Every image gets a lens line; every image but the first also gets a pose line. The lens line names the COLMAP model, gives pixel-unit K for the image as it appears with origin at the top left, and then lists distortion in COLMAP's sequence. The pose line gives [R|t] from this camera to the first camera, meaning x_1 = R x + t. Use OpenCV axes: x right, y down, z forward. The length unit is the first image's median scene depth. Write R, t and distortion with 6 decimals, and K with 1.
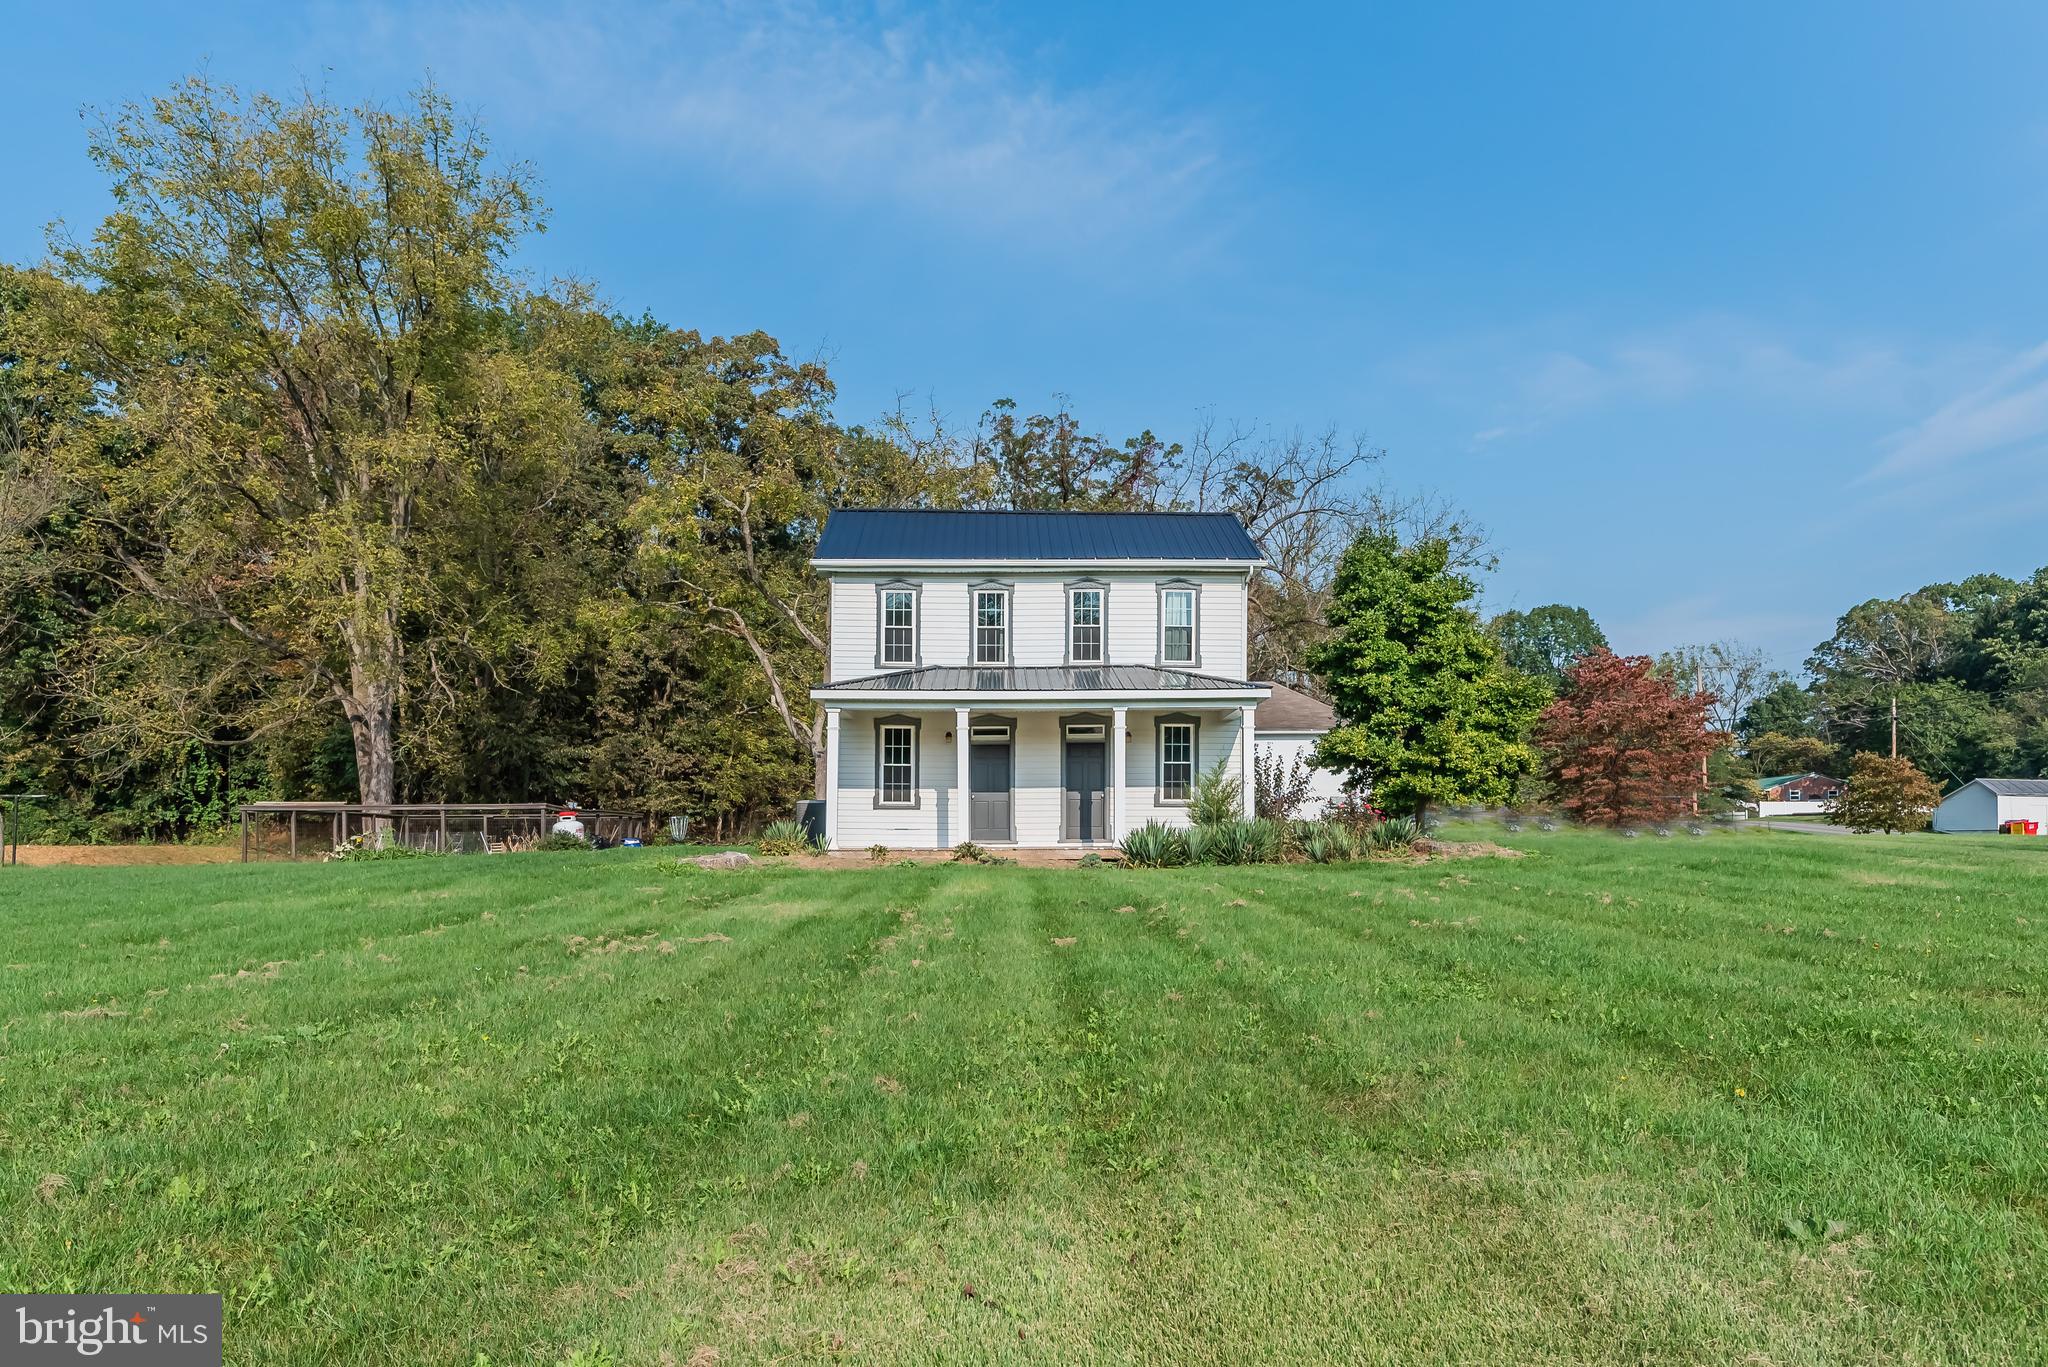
lens RADIAL K [[1037.4, 0, 1025.6], [0, 1037.4, 652.9], [0, 0, 1]] dist [0.000223, 0.000152]
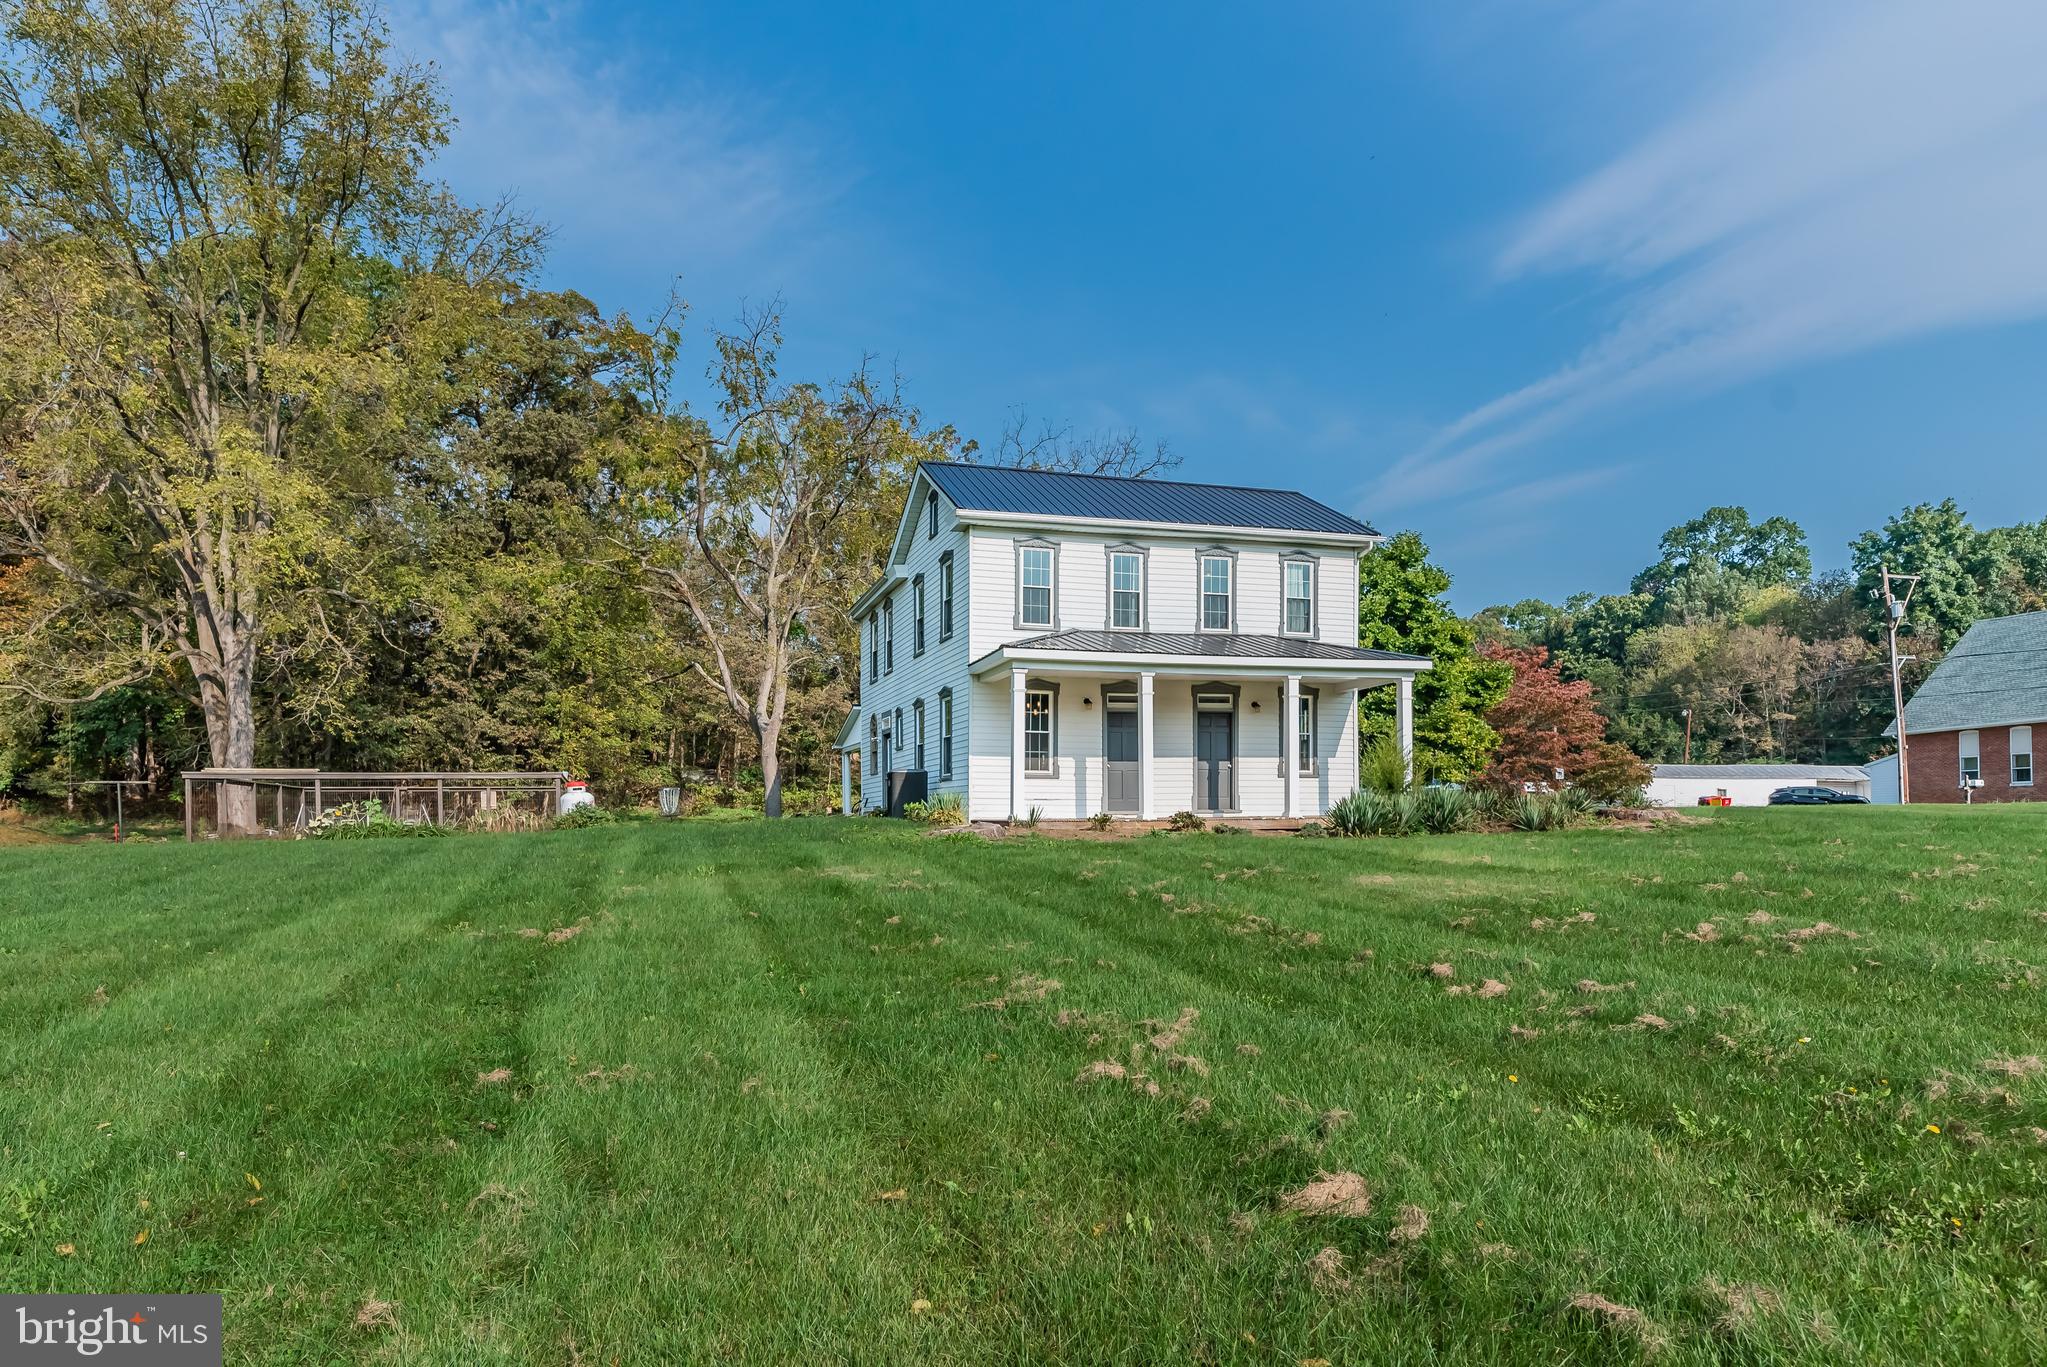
lens RADIAL K [[1002.0, 0, 1059.0], [0, 1002.0, 649.4], [0, 0, 1]] dist [0.003088, 0.000716]
pose [[0.980996, 0.028061, 0.191989, -0.268322], [-0.030747, 0.999466, 0.011025, 0.020746], [-0.191577, -0.016718, 0.981335, 0.092360]]
